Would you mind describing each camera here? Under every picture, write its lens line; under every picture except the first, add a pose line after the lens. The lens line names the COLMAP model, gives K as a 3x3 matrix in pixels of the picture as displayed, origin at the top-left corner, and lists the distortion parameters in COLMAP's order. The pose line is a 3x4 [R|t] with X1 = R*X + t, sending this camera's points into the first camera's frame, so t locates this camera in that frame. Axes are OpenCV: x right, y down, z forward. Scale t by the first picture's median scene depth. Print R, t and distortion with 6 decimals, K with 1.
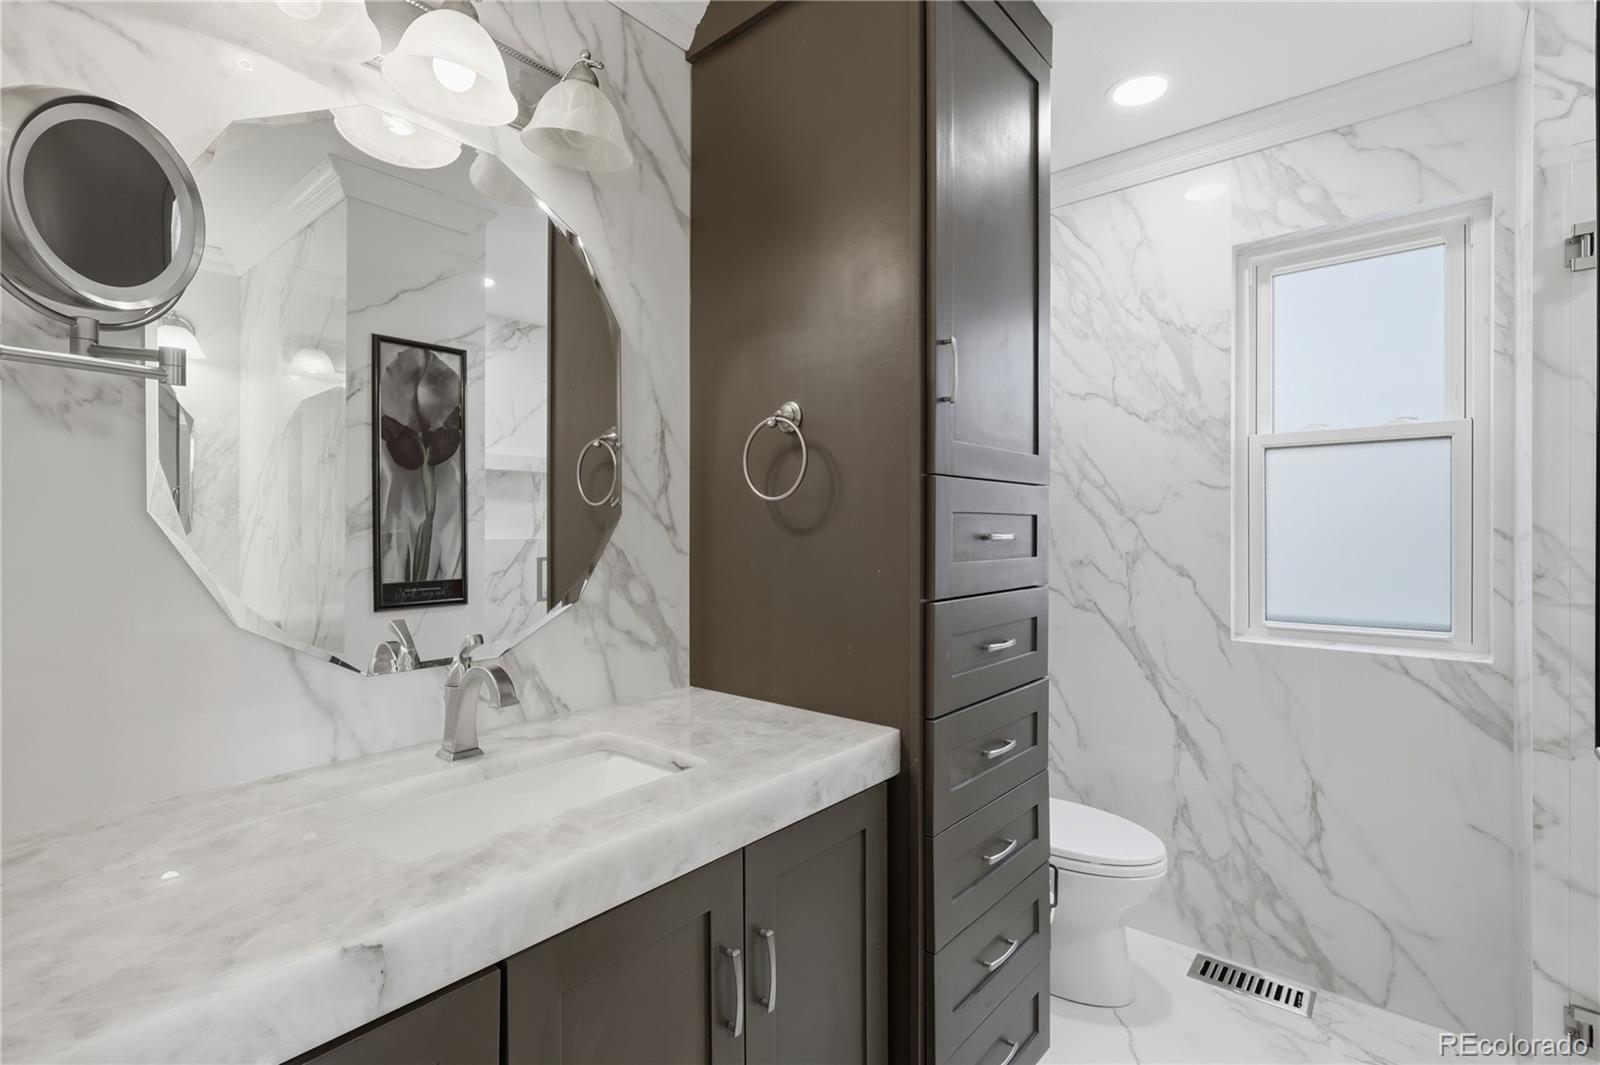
lens RADIAL K [[746.8, 0, 800.0], [0, 746.8, 532.5], [0, 0, 1]] dist [-0.001764, 0.001061]
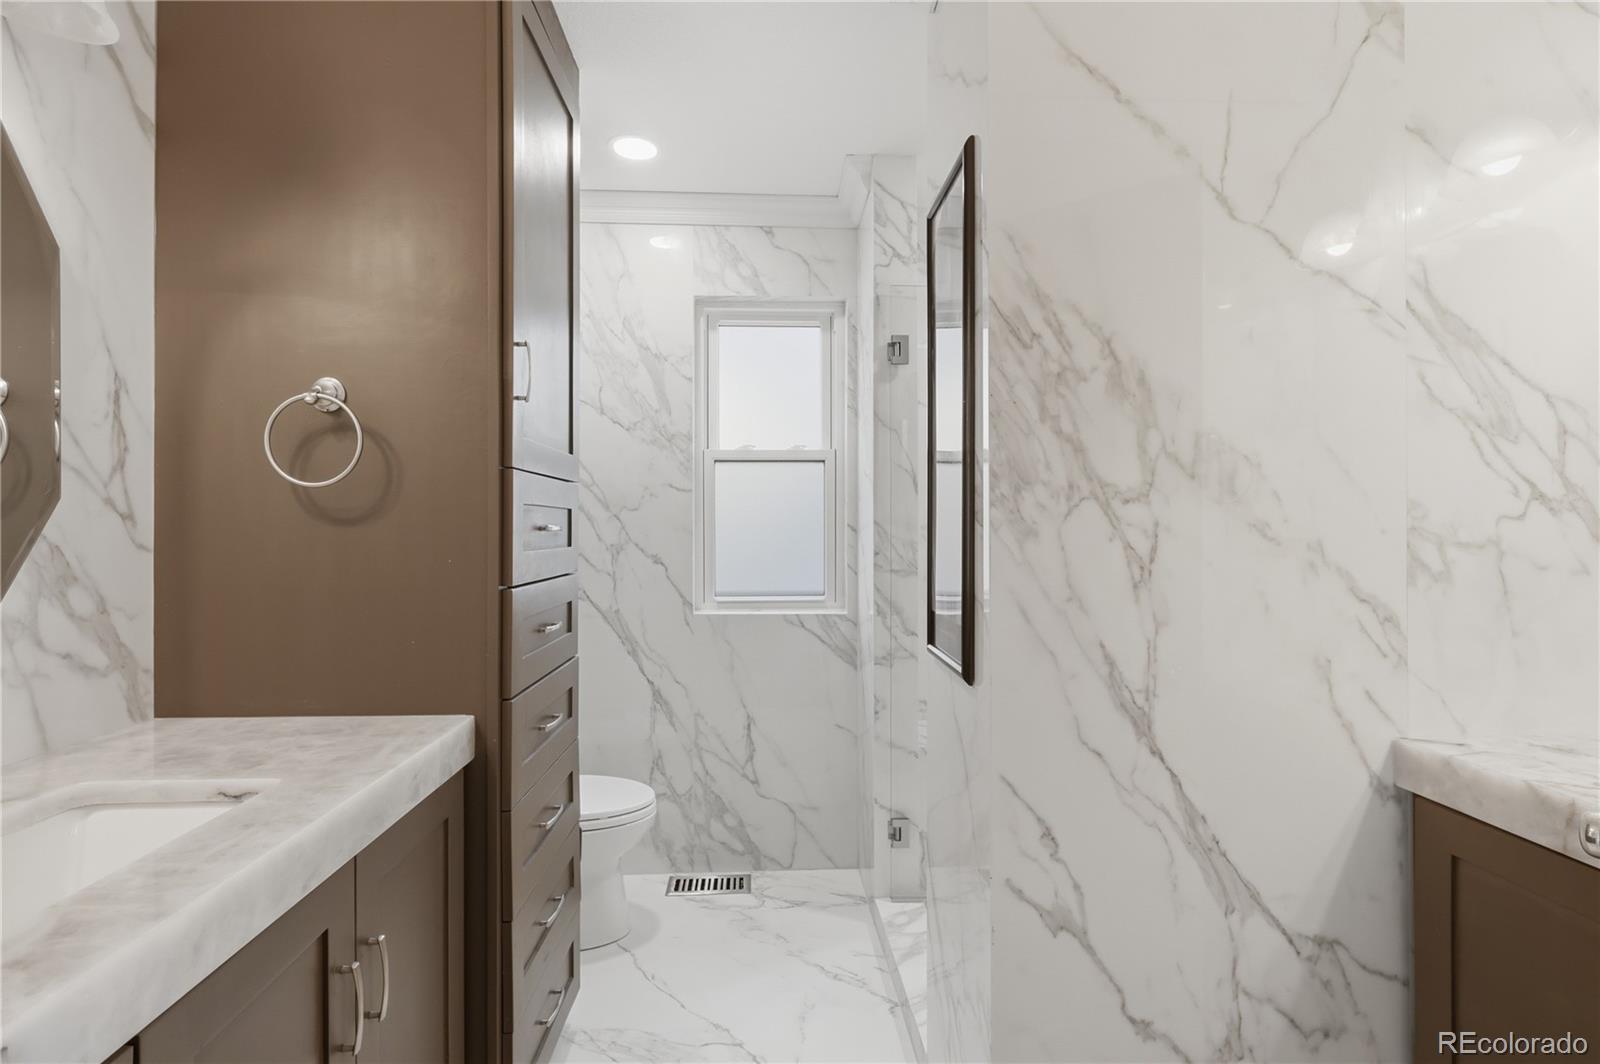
lens RADIAL K [[769.2, 0, 800.0], [0, 769.2, 532.0], [0, 0, 1]] dist [0.000186, 0.000109]
pose [[0.723657, -0.001732, 0.690157, -0.215265], [0.002499, 0.999997, -0.000111, 0.011207], [-0.690155, 0.001804, 0.723659, -0.055746]]
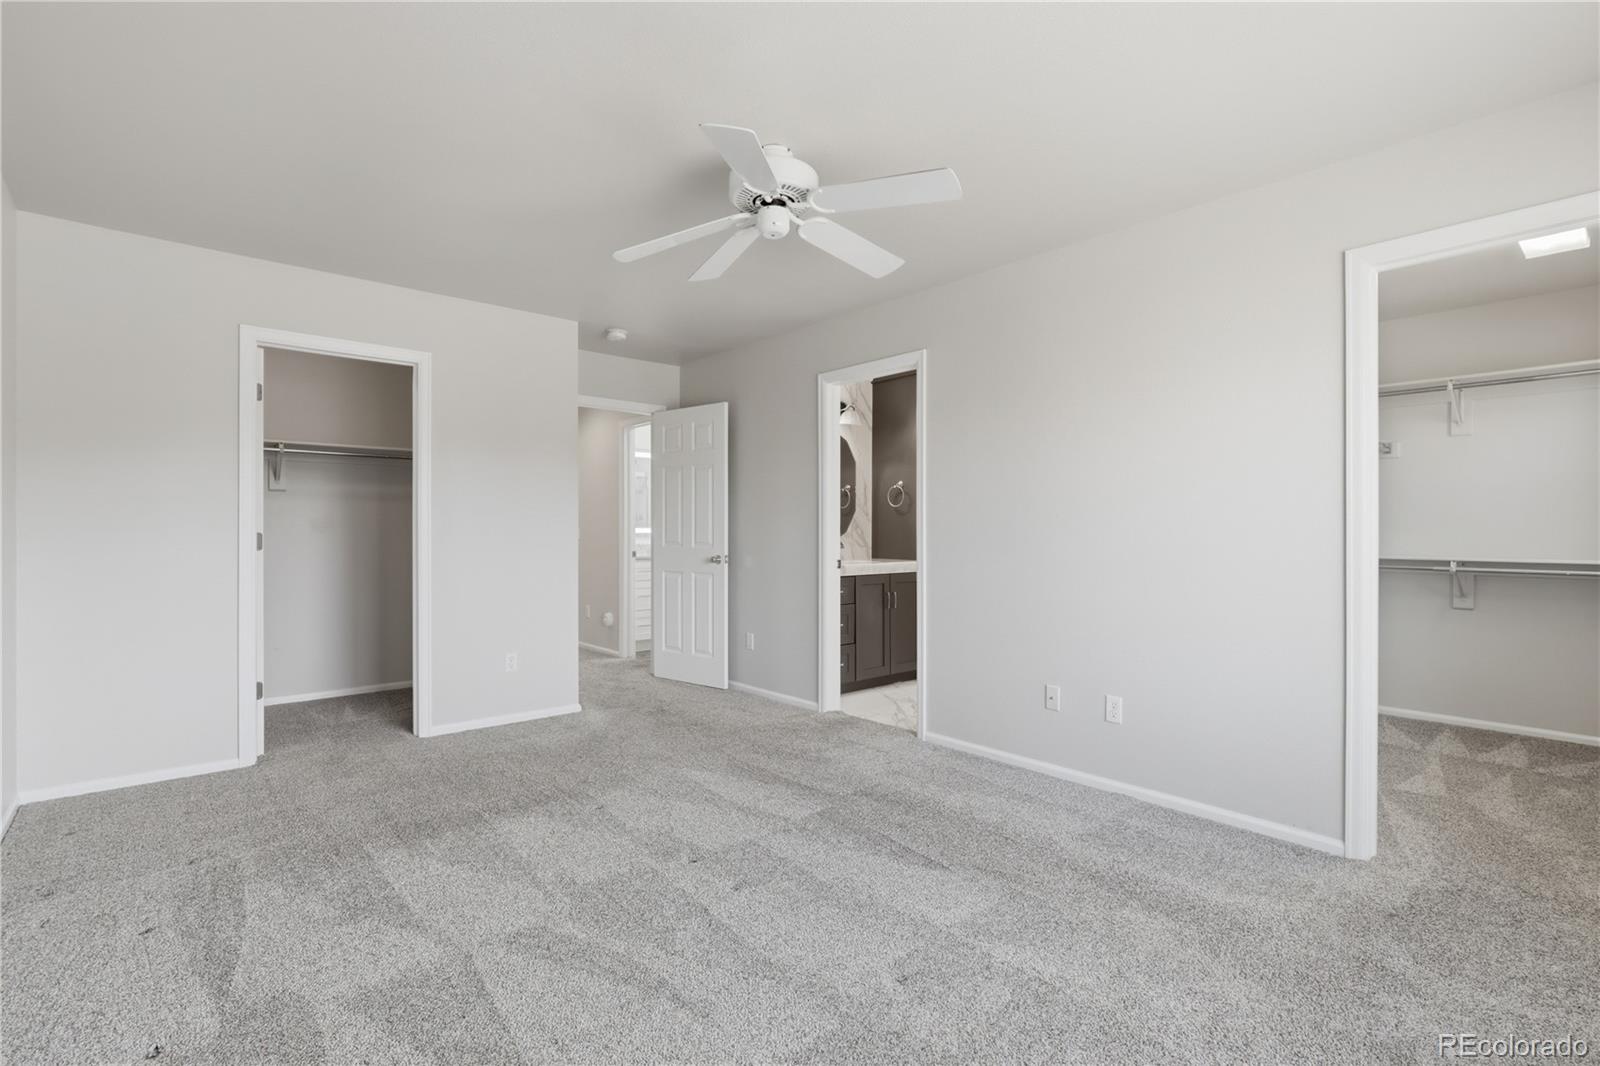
lens RADIAL K [[746.8, 0, 800.0], [0, 746.8, 533.0], [0, 0, 1]] dist [-0.001764, 0.001061]
pose [[0.988389, 0.004038, -0.151892, 0.055837], [-0.004473, 0.999987, -0.002528, 0.094012], [0.151880, 0.003178, 0.988394, -2.594446]]
